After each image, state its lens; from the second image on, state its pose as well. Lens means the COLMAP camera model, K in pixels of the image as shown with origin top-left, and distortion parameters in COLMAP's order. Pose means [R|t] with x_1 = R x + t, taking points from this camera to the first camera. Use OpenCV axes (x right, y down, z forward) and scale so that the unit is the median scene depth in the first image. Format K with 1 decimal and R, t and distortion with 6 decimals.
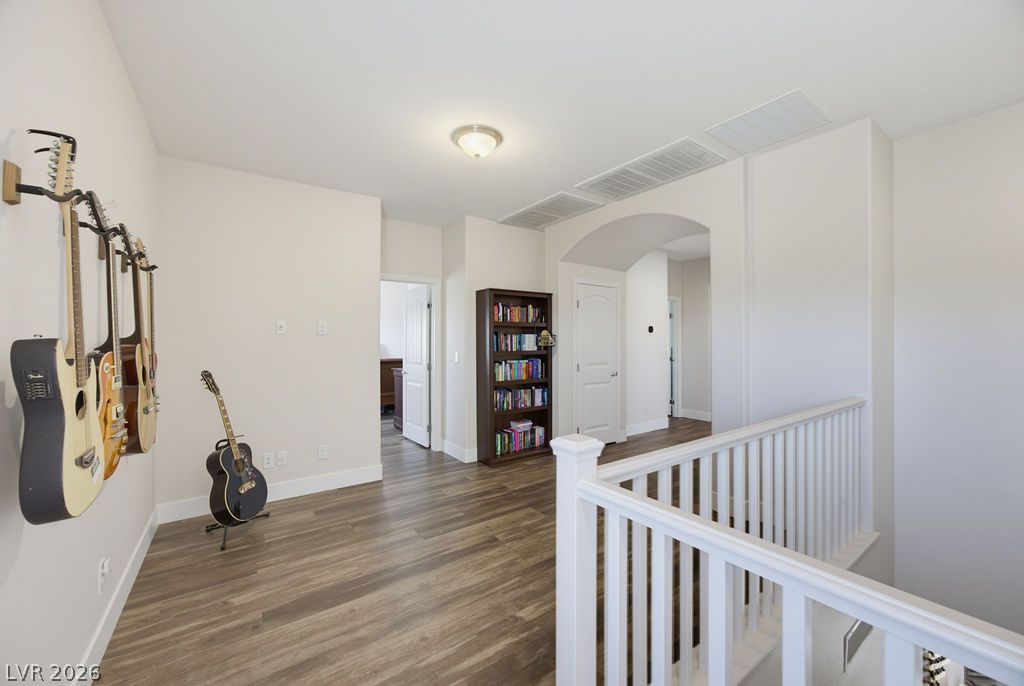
lens RADIAL K [[394.6, 0, 512.2], [0, 394.6, 345.3], [0, 0, 1]] dist [-0.007058, 0.000141]
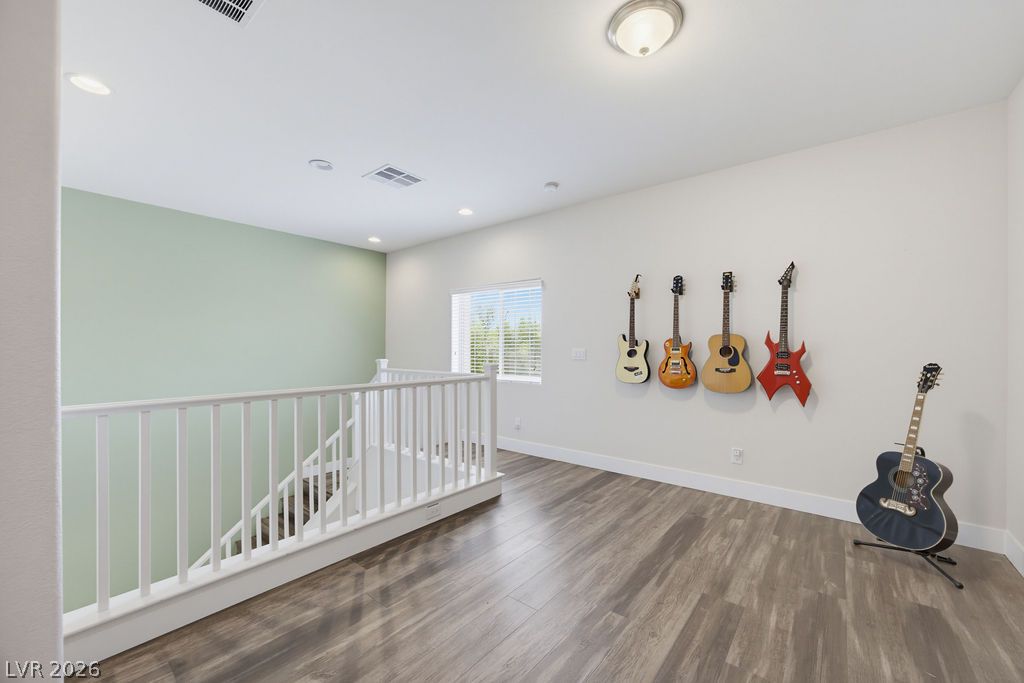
lens RADIAL K [[394.6, 0, 514.3], [0, 394.6, 345.7], [0, 0, 1]] dist [-0.007058, 0.000141]
pose [[-0.968156, 0.002763, -0.250334, 0.332447], [0.001189, 0.999979, 0.006441, 0.023658], [0.250346, 0.005938, -0.968138, 1.765490]]
